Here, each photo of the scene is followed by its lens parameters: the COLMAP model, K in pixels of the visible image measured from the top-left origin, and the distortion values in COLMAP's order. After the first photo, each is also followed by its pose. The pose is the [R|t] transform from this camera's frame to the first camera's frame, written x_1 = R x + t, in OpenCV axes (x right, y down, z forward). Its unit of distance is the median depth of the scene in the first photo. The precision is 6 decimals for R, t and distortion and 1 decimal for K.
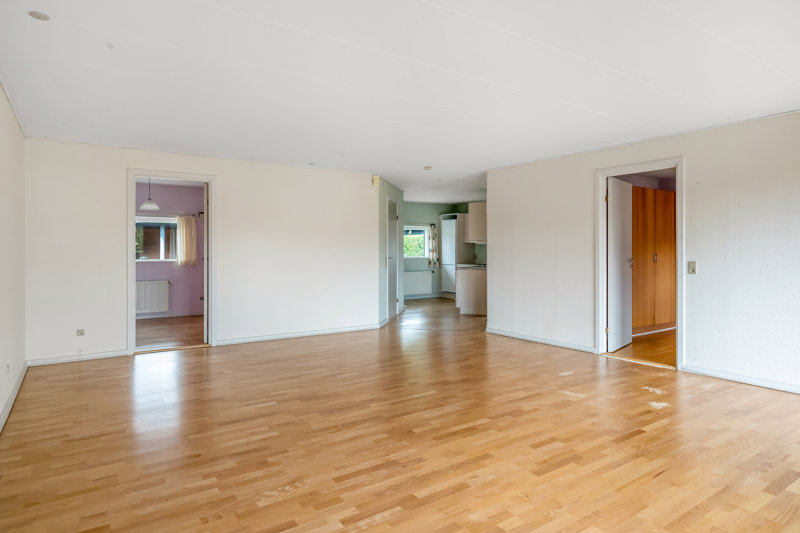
lens RADIAL K [[469.3, 0, 399.9], [0, 469.3, 250.3], [0, 0, 1]] dist [0.000021, -0.000008]
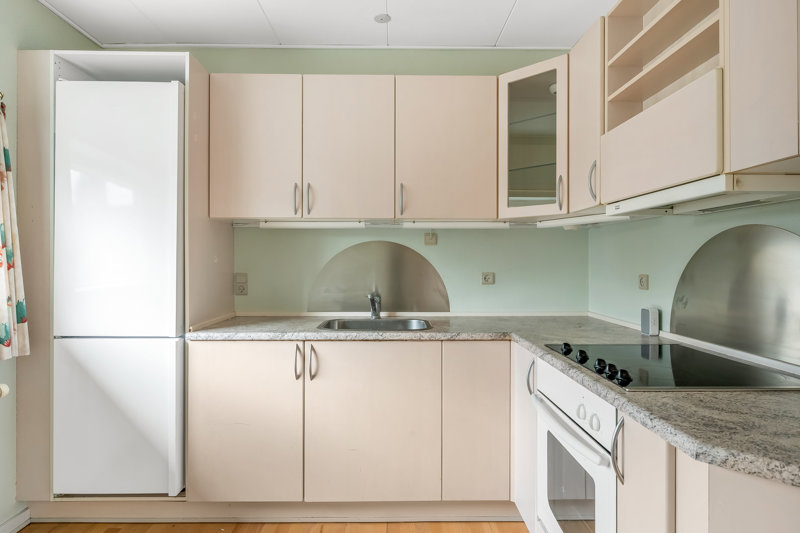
lens RADIAL K [[454.5, 0, 401.0], [0, 454.5, 258.0], [0, 0, 1]] dist [0.004248, 0.000838]
pose [[0.553655, 0.006357, 0.832722, 0.020975], [-0.003583, 0.999980, -0.005251, 0.001970], [-0.832738, -0.000077, 0.553667, 0.804106]]
